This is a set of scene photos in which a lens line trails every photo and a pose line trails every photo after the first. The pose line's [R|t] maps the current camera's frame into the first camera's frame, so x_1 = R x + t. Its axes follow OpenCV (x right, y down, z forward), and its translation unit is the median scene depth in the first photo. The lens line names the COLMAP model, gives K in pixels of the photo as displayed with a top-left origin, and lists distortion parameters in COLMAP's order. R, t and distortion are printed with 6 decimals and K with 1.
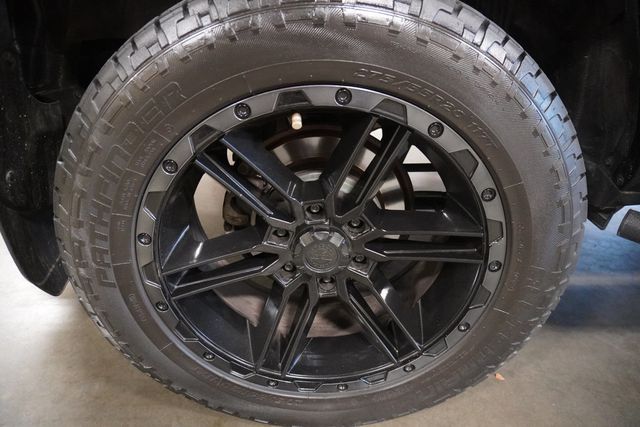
lens RADIAL K [[427.0, 0, 327.2], [0, 427.0, 214.2], [0, 0, 1]] dist [-0.010387, -0.000645]
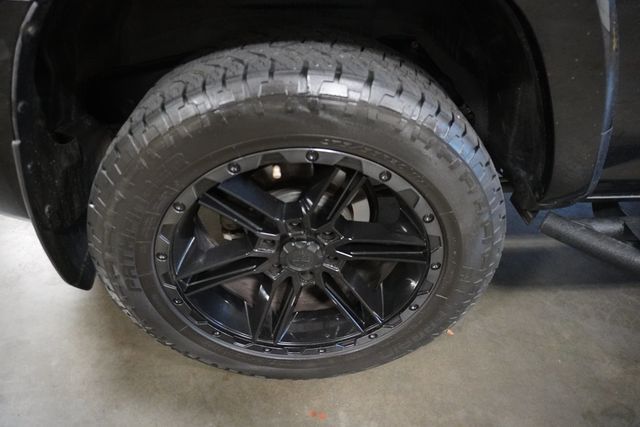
lens RADIAL K [[427.0, 0, 327.2], [0, 427.0, 214.2], [0, 0, 1]] dist [-0.010387, -0.000645]
pose [[0.999429, -0.025711, 0.021934, 0.038540], [0.021697, 0.985742, 0.166856, -0.242637], [-0.025912, -0.166285, 0.985737, -0.227737]]
